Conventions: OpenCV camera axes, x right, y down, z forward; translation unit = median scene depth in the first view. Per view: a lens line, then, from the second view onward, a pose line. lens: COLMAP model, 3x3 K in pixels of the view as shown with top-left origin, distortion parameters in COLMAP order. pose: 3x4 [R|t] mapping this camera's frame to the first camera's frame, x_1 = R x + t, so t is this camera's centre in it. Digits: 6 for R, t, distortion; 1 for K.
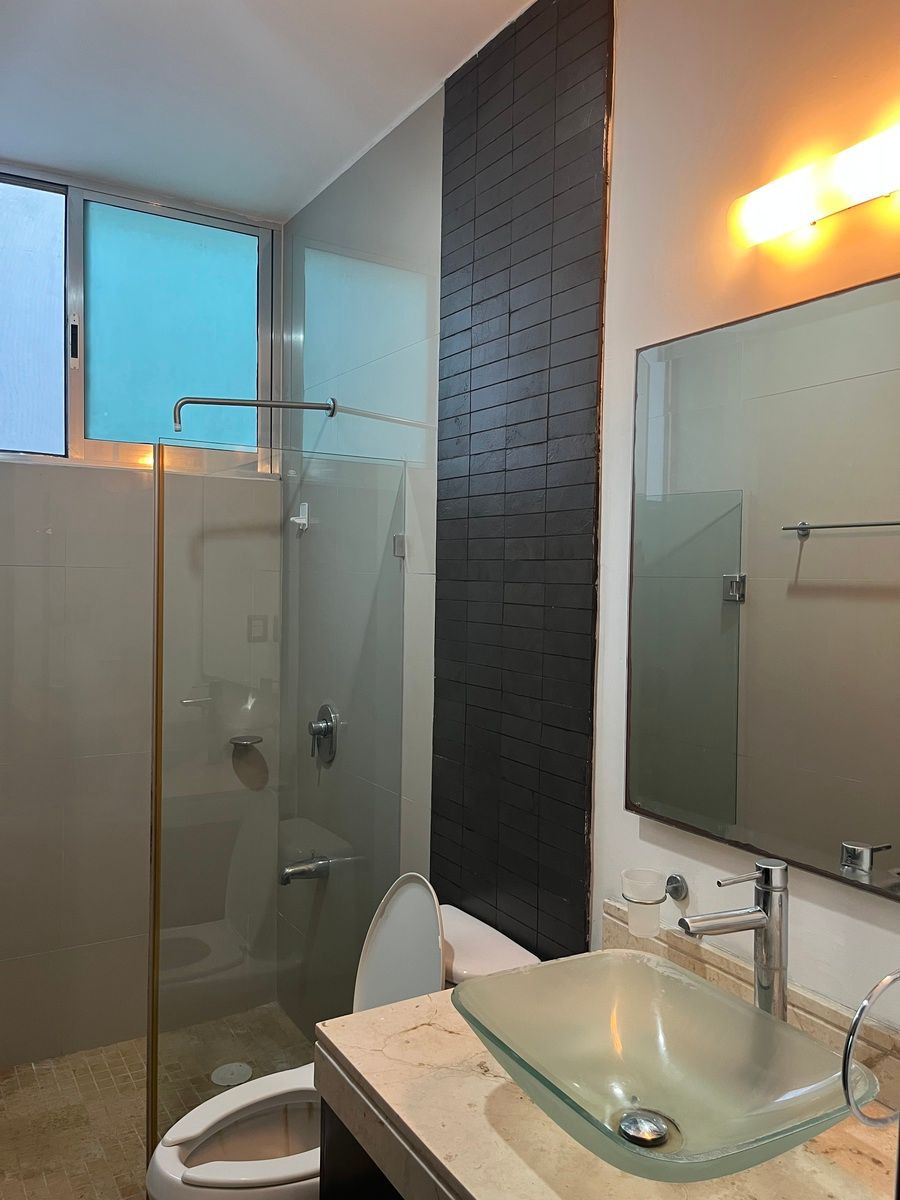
lens RADIAL K [[921.9, 0, 451.5], [0, 921.9, 605.2], [0, 0, 1]] dist [0.053604, -0.061941]
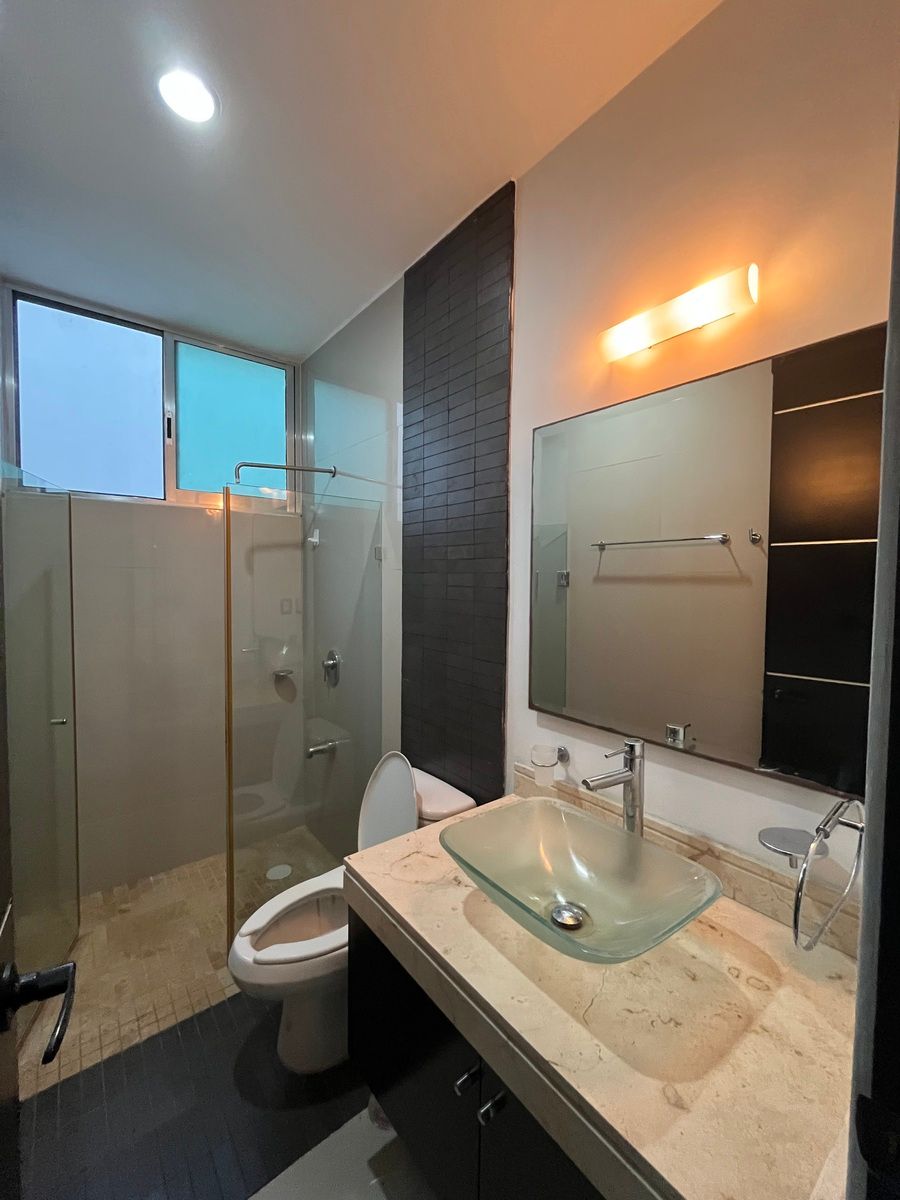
lens RADIAL K [[493.2, 0, 454.3], [0, 493.2, 599.7], [0, 0, 1]] dist [0.000825, 0.000206]
pose [[0.991208, -0.013451, 0.131625, -0.044675], [0.011896, 0.999850, 0.012590, 0.010861], [-0.131775, -0.010914, 0.991220, 0.116843]]
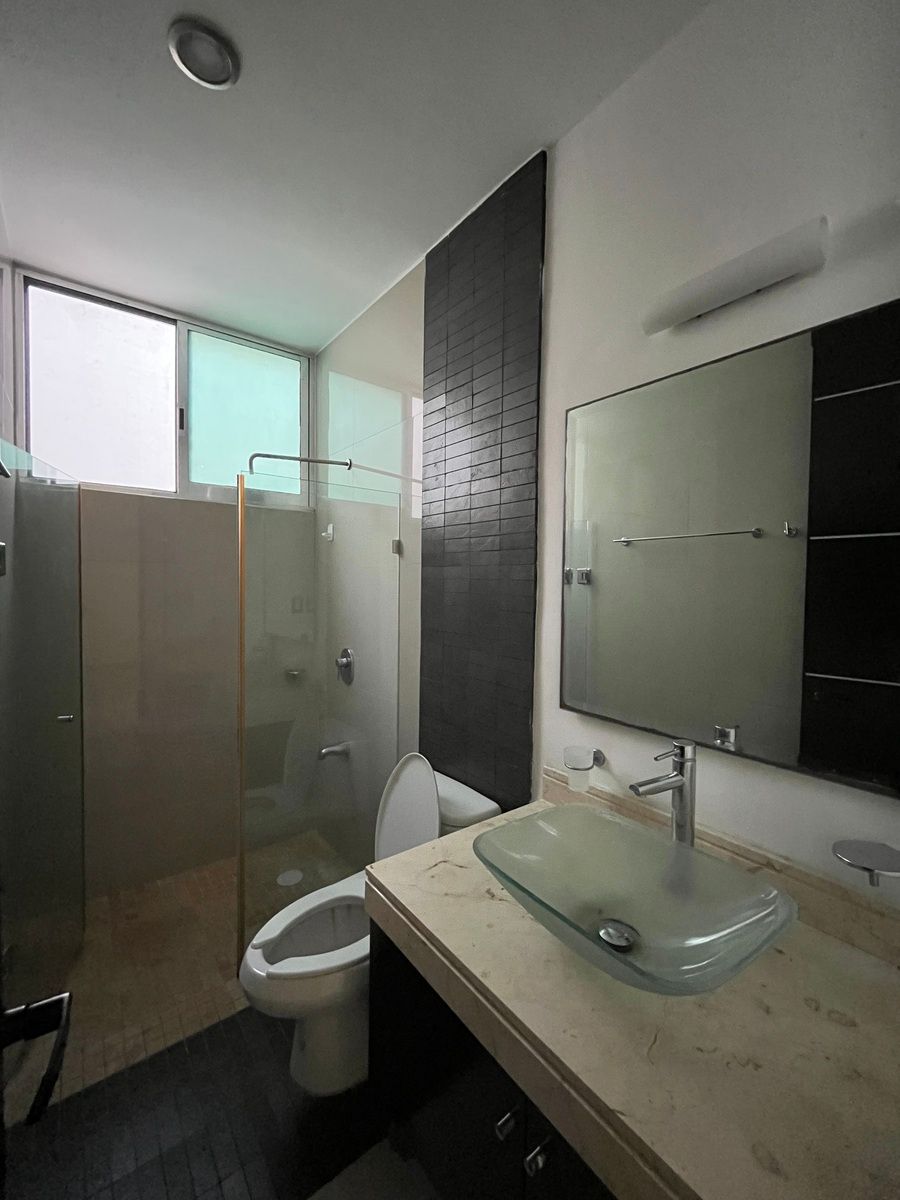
lens RADIAL K [[493.2, 0, 454.0], [0, 493.2, 600.0], [0, 0, 1]] dist [0.000825, 0.000206]
pose [[0.993119, -0.007080, 0.116892, -0.065322], [0.006561, 0.999967, 0.004826, 0.027430], [-0.116922, -0.004026, 0.993133, 0.159921]]
